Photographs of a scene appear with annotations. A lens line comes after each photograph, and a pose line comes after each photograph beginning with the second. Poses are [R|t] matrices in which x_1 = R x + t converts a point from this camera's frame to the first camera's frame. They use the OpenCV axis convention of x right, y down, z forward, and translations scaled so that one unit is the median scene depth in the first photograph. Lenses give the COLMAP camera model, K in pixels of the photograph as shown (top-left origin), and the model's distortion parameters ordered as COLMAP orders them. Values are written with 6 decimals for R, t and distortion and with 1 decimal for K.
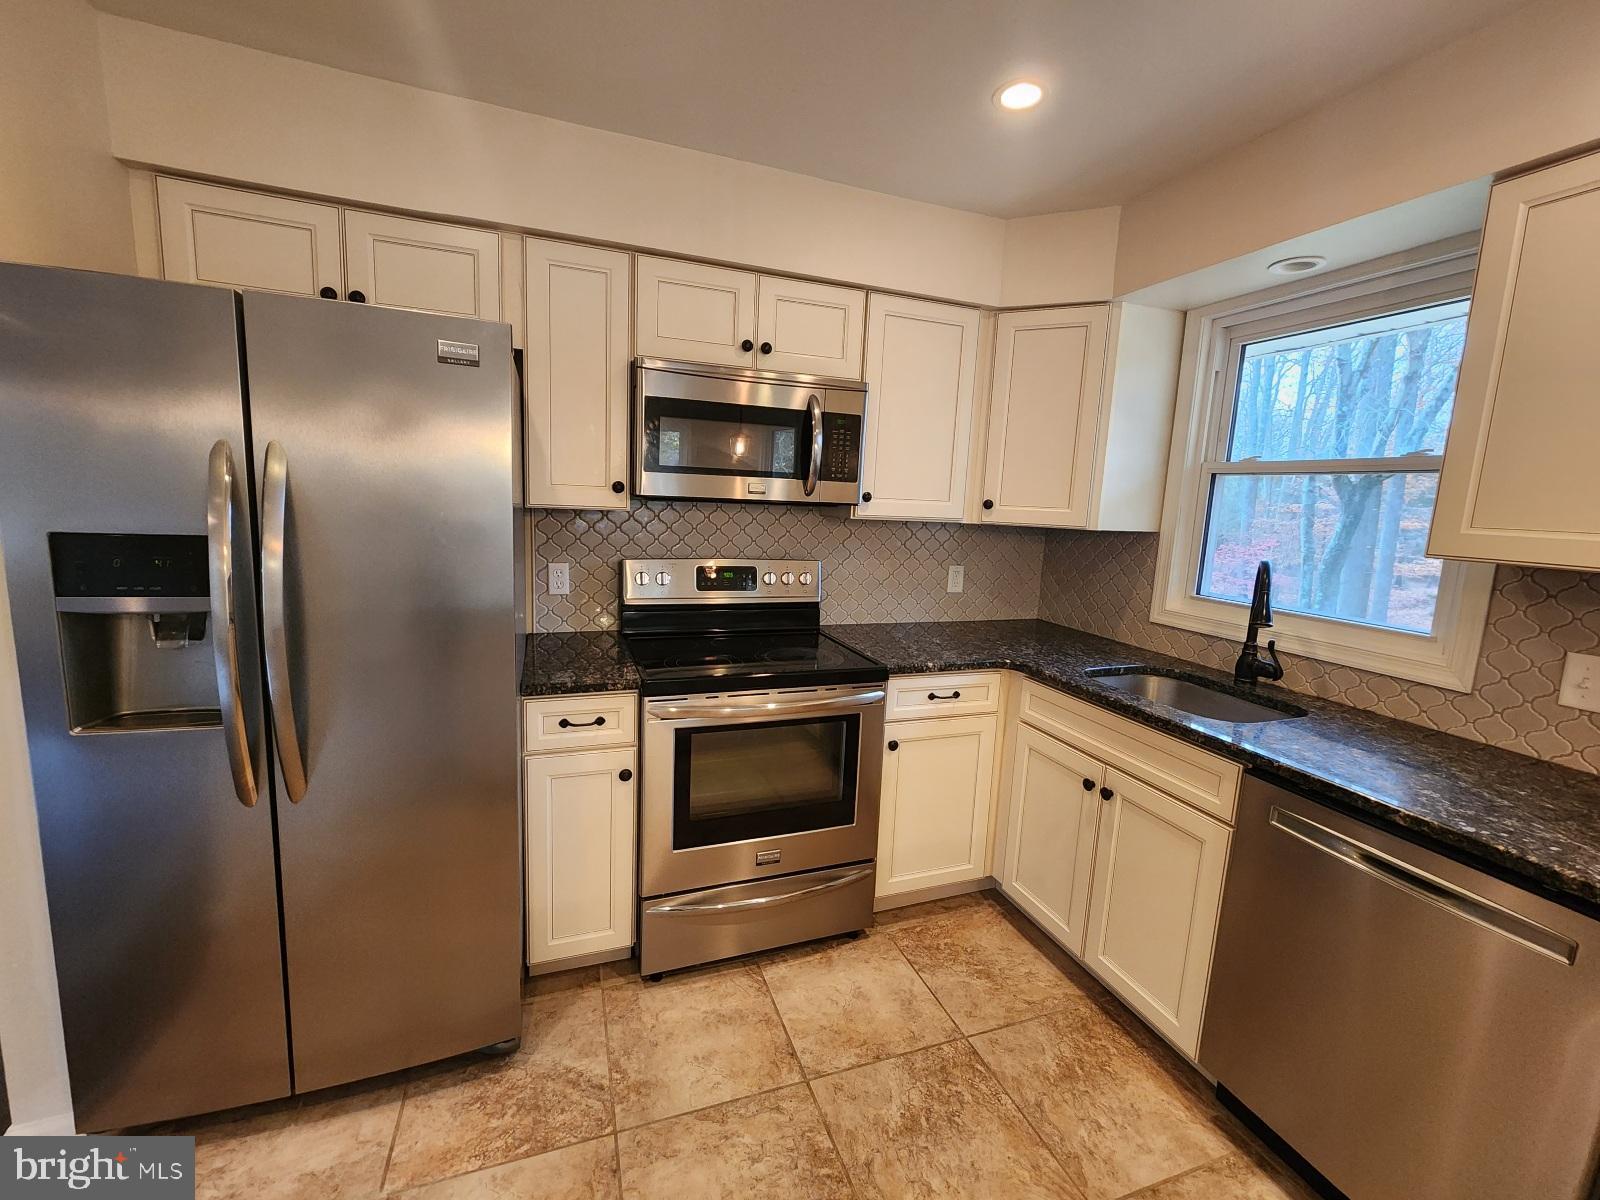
lens RADIAL K [[658.4, 0, 793.1], [0, 658.4, 589.0], [0, 0, 1]] dist [0.000159, -0.000010]
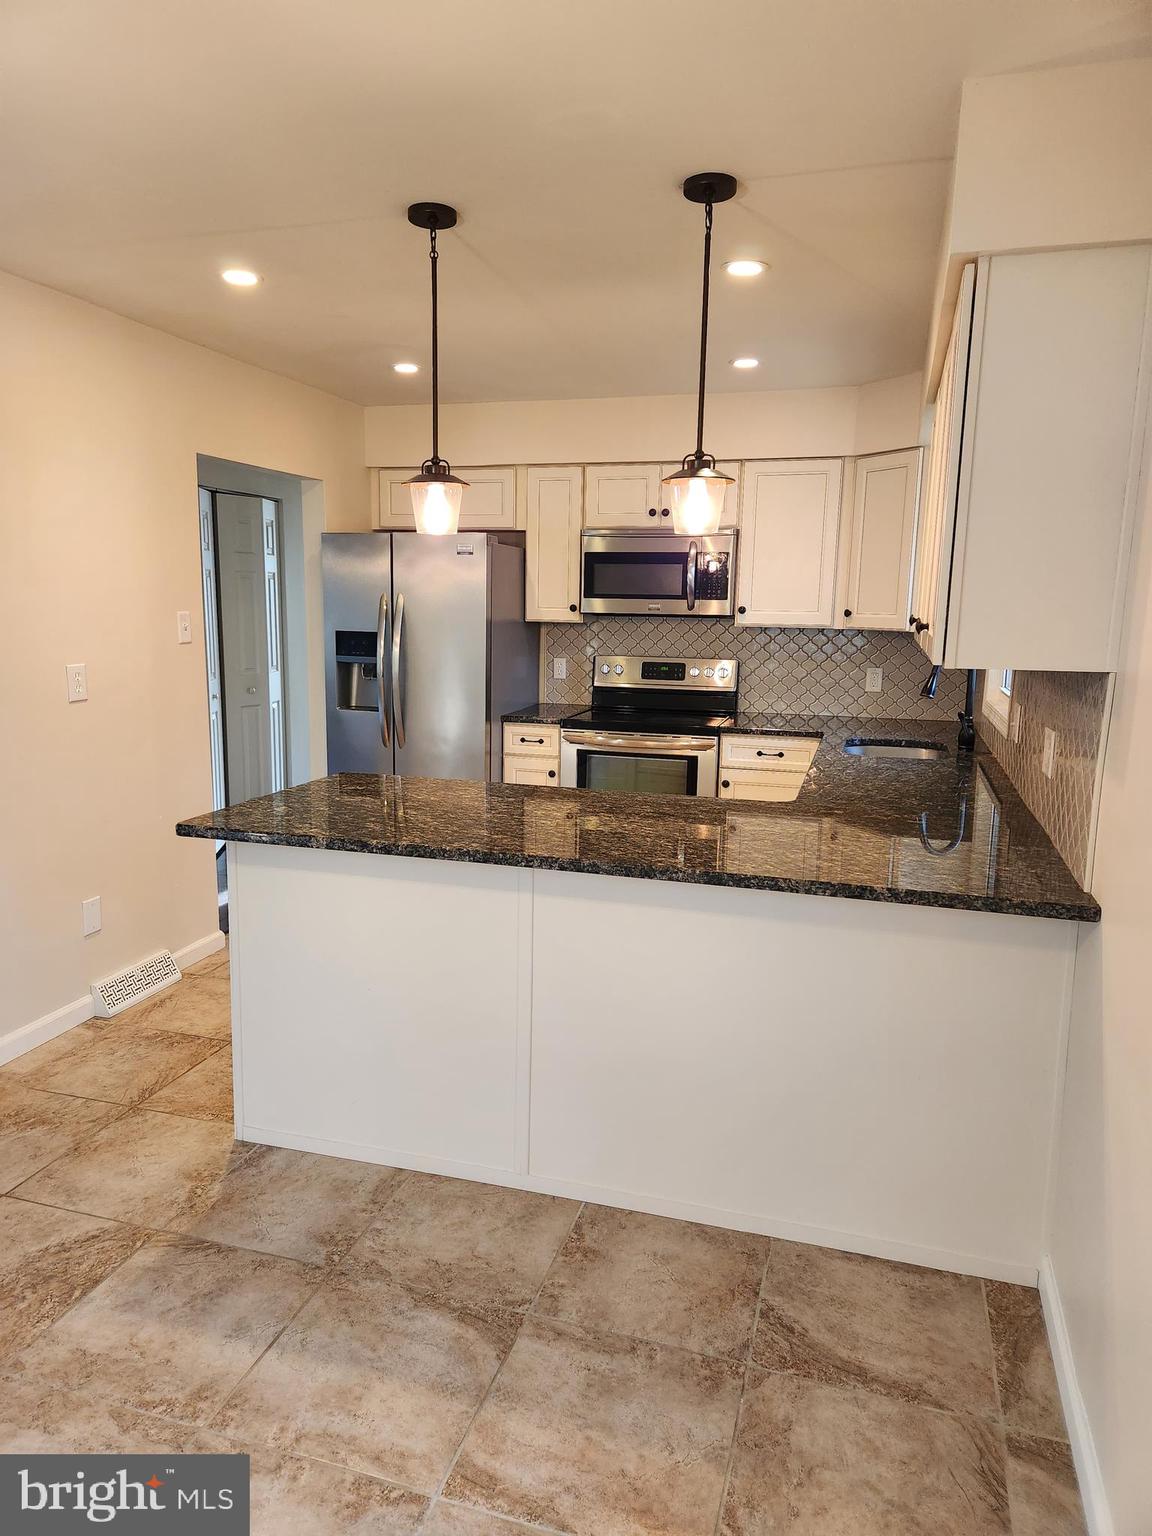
lens RADIAL K [[1026.2, 0, 574.9], [0, 1026.2, 778.8], [0, 0, 1]] dist [0.039786, -0.008604]
pose [[0.800356, 0.071452, -0.595252, 1.216904], [-0.063045, 0.997398, 0.034955, 0.169173], [0.596201, 0.009552, 0.802778, -0.987968]]
